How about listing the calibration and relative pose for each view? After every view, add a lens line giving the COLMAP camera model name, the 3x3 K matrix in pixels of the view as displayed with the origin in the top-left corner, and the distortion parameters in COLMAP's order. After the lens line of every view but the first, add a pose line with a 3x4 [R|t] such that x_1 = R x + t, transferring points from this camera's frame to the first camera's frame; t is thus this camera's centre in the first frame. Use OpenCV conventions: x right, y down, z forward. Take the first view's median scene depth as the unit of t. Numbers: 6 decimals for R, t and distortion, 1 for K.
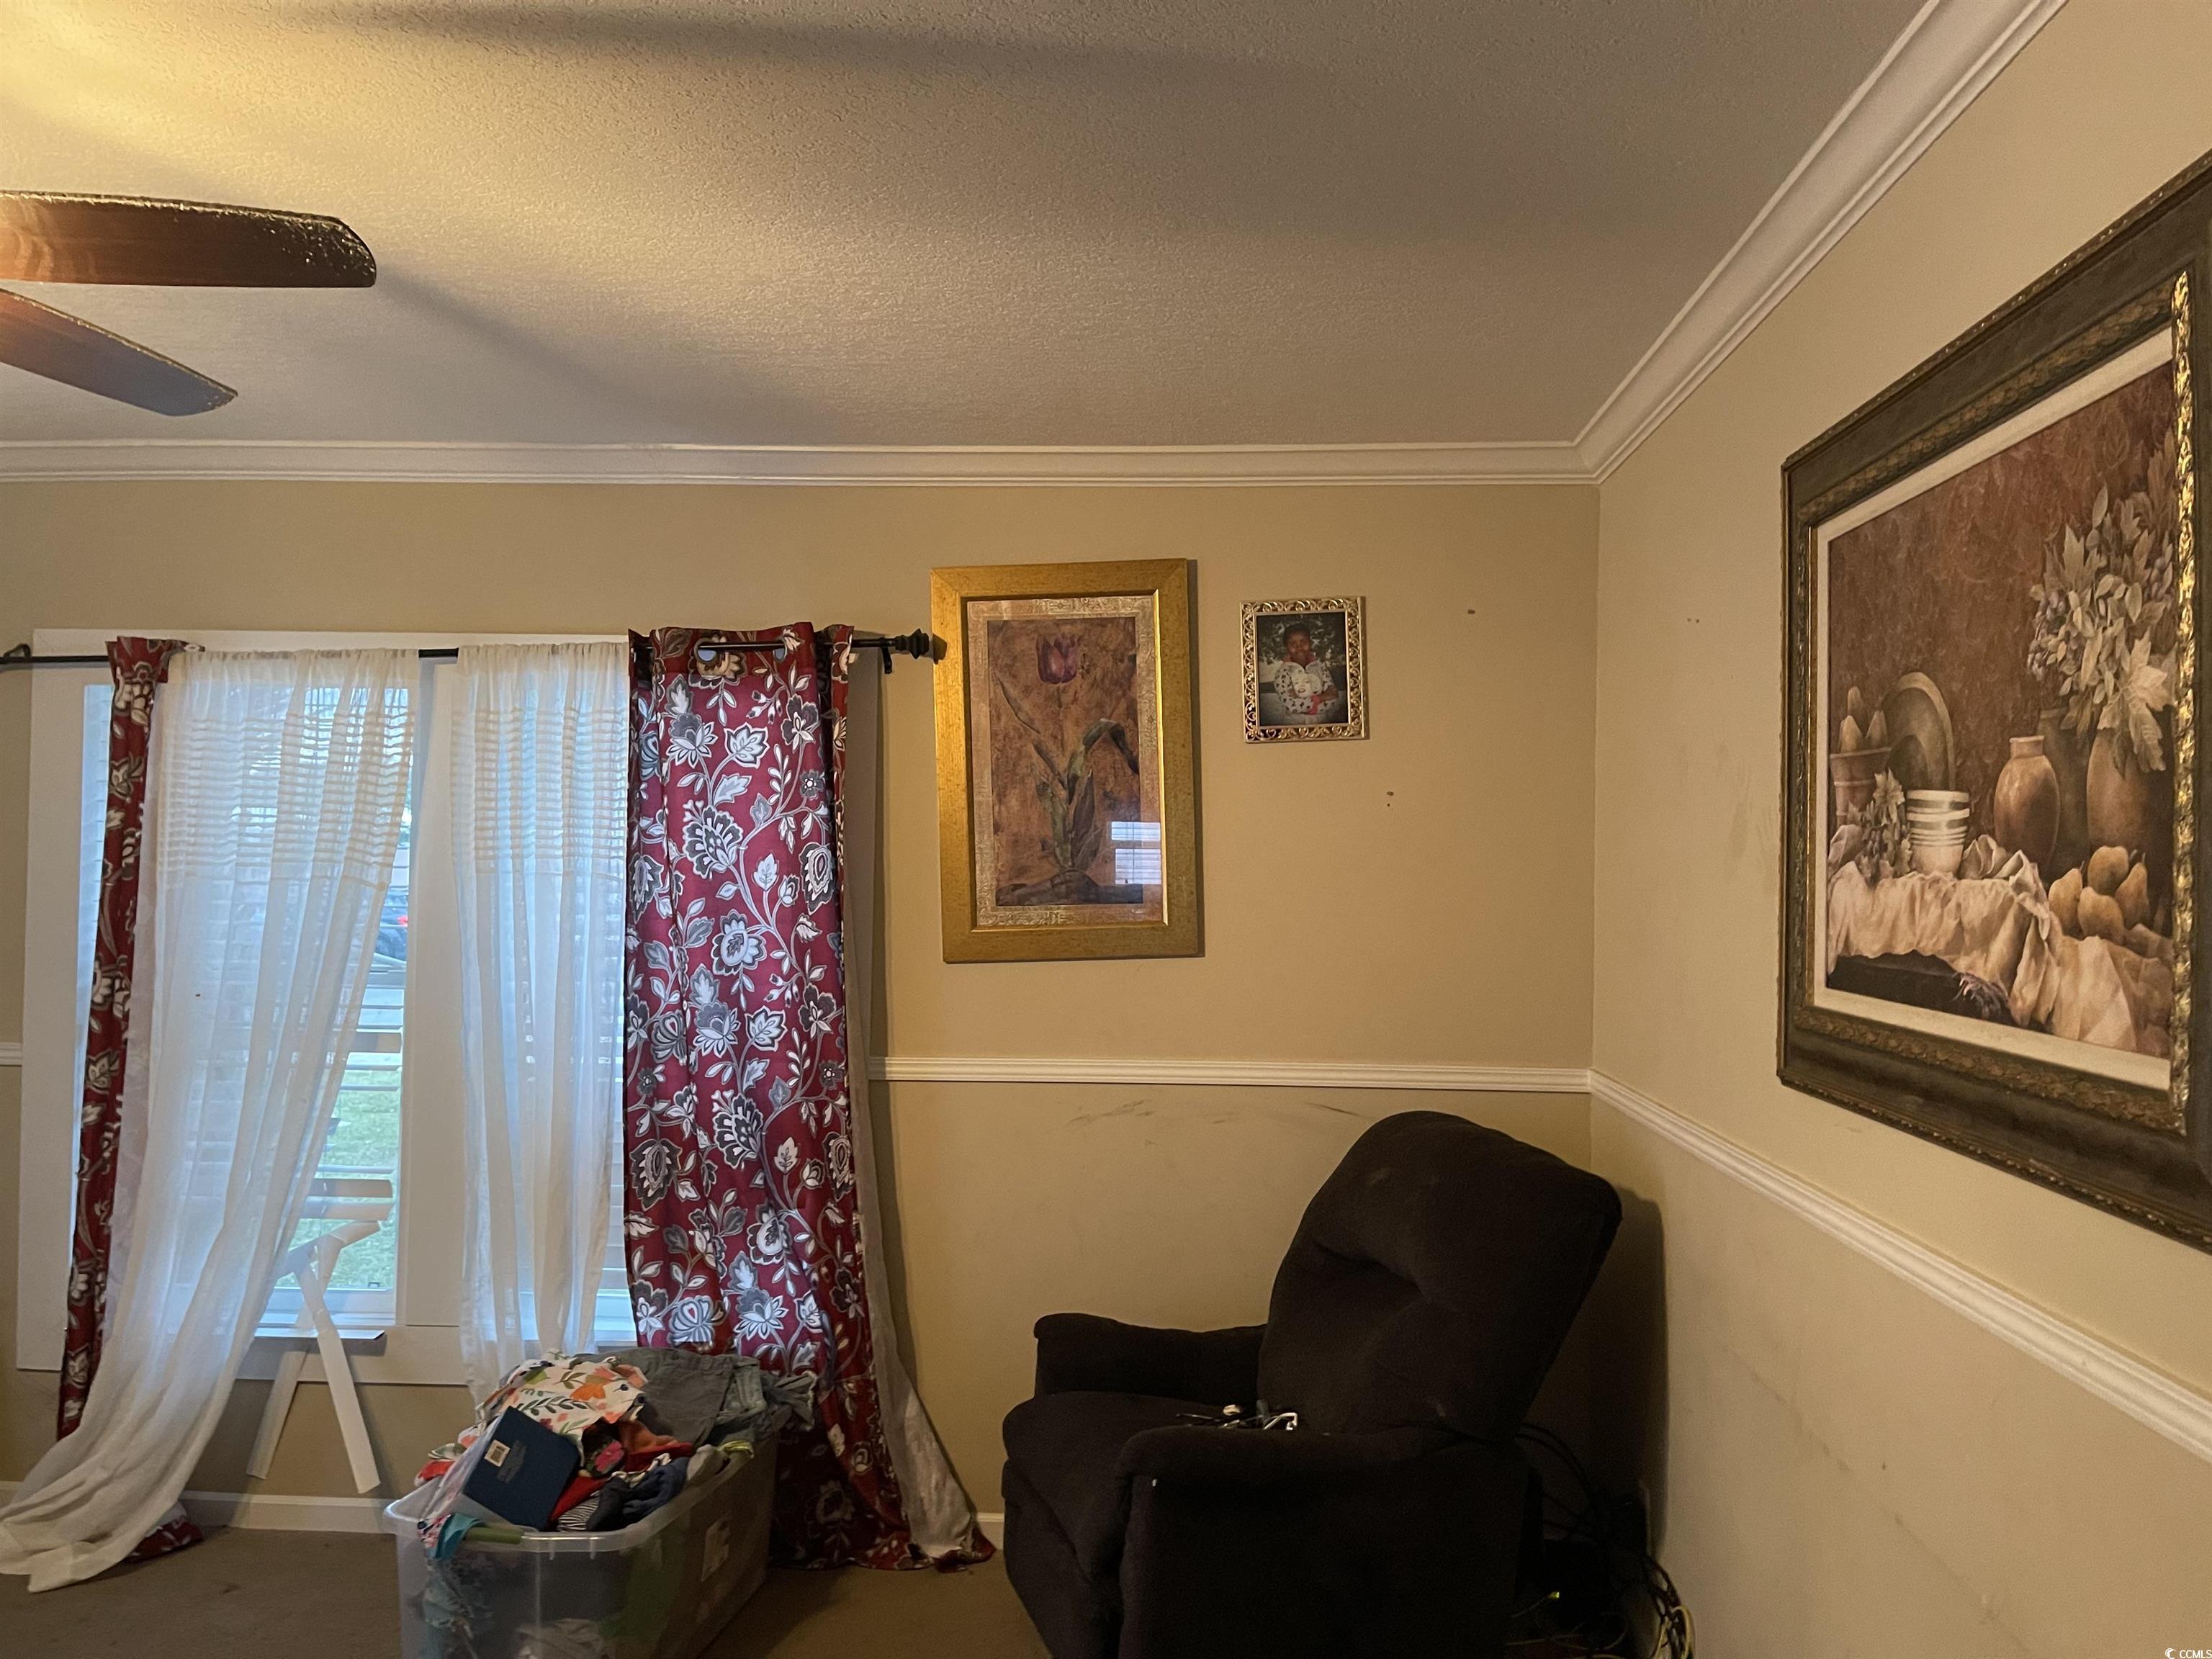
lens RADIAL K [[1667.6, 0, 1116.1], [0, 1667.6, 845.7], [0, 0, 1]] dist [0.074583, -0.094485]
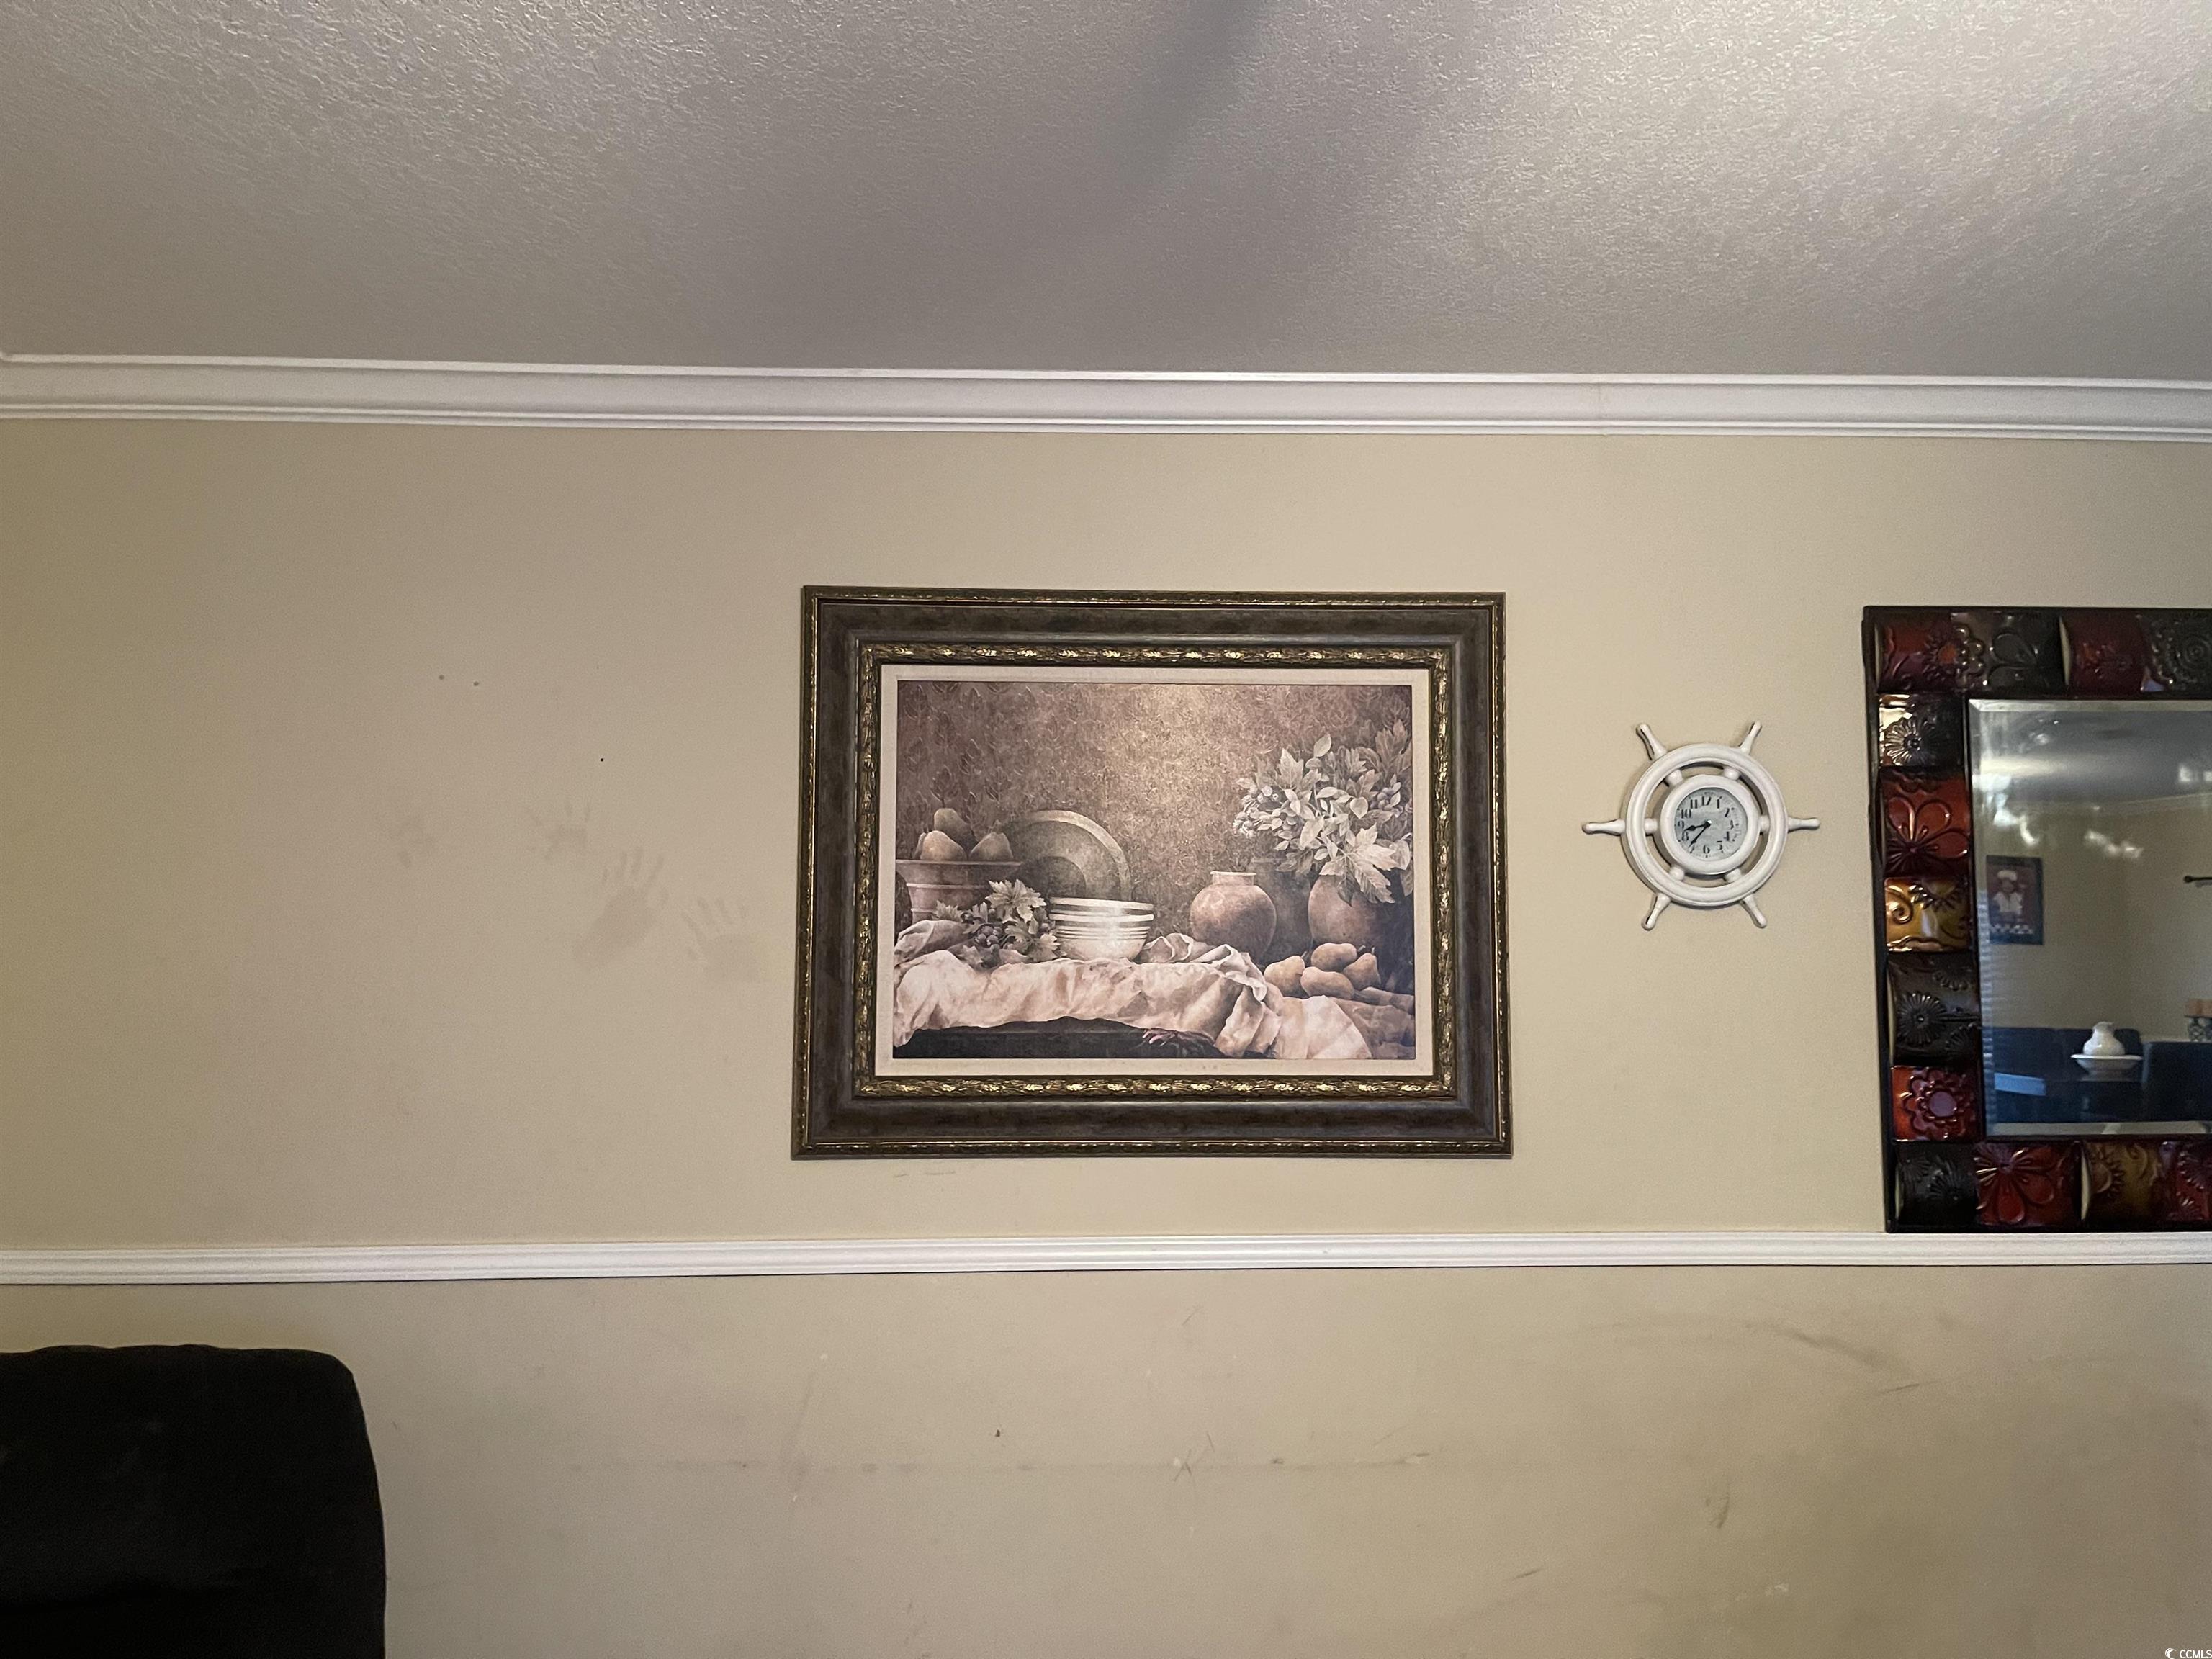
lens RADIAL K [[1667.6, 0, 1111.0], [0, 1667.6, 827.3], [0, 0, 1]] dist [0.074583, -0.094485]
pose [[-0.104956, 0.070780, 0.991955, -0.244112], [-0.013869, 0.997263, -0.072626, 0.002049], [-0.994380, -0.021380, -0.103687, 0.313407]]
